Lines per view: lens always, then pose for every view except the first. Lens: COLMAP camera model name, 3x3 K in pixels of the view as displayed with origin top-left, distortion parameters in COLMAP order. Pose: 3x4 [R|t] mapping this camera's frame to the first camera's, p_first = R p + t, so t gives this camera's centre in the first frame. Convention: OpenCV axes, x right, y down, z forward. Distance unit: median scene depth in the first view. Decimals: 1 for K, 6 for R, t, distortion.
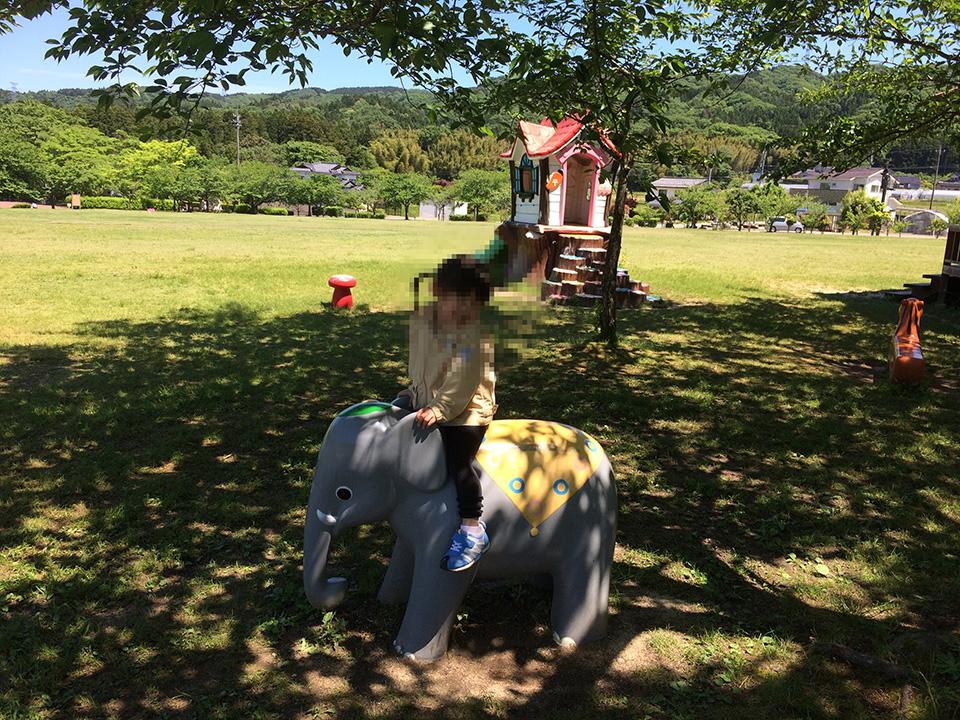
lens RADIAL K [[804.4, 0, 480.2], [0, 804.4, 360.0], [0, 0, 1]] dist [-0.004238, -0.005159]
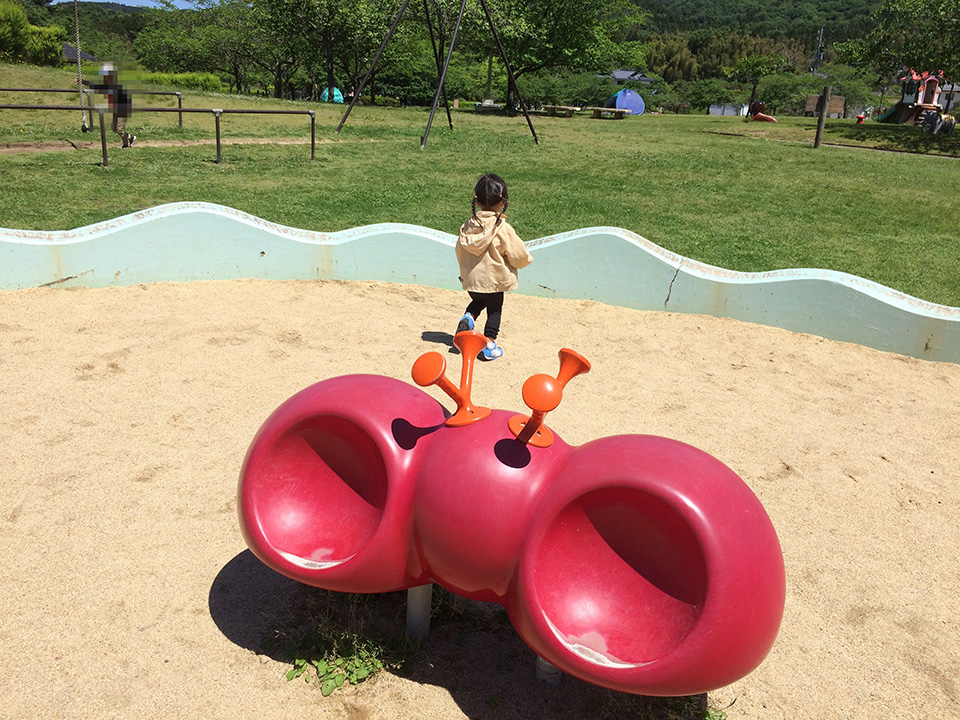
lens RADIAL K [[804.4, 0, 479.7], [0, 804.4, 359.6], [0, 0, 1]] dist [-0.004238, -0.005159]
pose [[0.958551, 0.080929, -0.273185, -0.579644], [-0.050570, 0.991913, 0.116408, 0.512657], [0.280397, -0.097768, 0.954892, -2.403765]]
